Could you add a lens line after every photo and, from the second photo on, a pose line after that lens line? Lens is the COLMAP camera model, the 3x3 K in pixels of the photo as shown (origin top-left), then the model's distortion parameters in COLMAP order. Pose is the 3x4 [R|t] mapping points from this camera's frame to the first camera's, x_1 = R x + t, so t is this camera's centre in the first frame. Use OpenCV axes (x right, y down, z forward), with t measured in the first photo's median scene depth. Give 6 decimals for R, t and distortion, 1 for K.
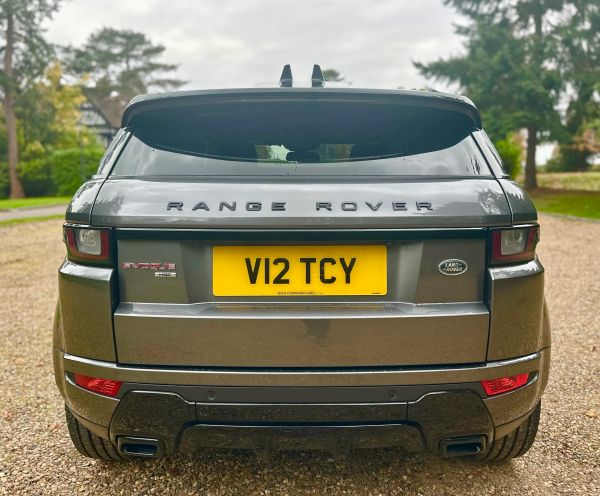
lens RADIAL K [[570.2, 0, 303.4], [0, 570.2, 255.8], [0, 0, 1]] dist [0.007466, -0.007937]
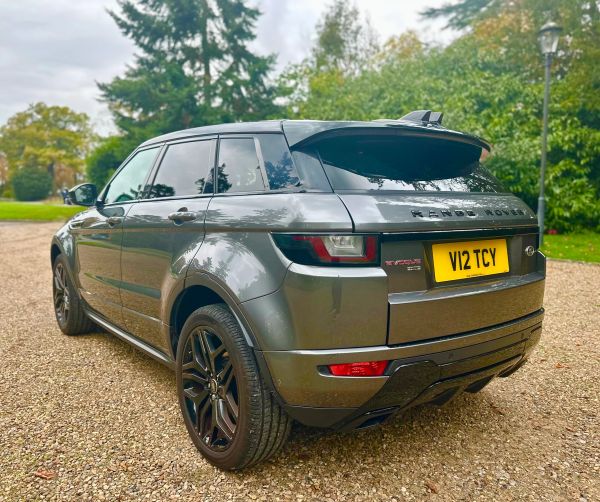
lens RADIAL K [[523.8, 0, 300.0], [0, 523.8, 251.5], [0, 0, 1]] dist [0.010768, 0.013899]
pose [[0.786342, -0.051470, 0.615644, -0.075802], [0.068890, 0.997614, -0.004586, -0.001052], [-0.613939, 0.046018, 0.788011, 0.016109]]
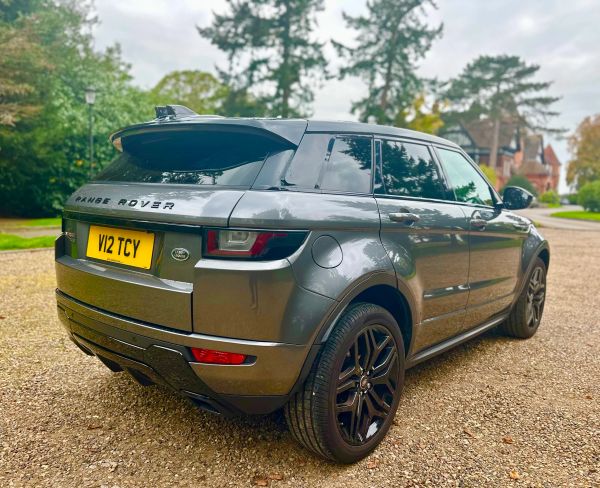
lens RADIAL K [[519.8, 0, 259.5], [0, 519.8, 242.8], [0, 0, 1]] dist [0.006653, 0.009427]
pose [[0.728073, 0.090358, -0.679518, 0.077781], [-0.118601, 0.992930, 0.004957, -0.002080], [0.675161, 0.076982, 0.733642, 0.017514]]
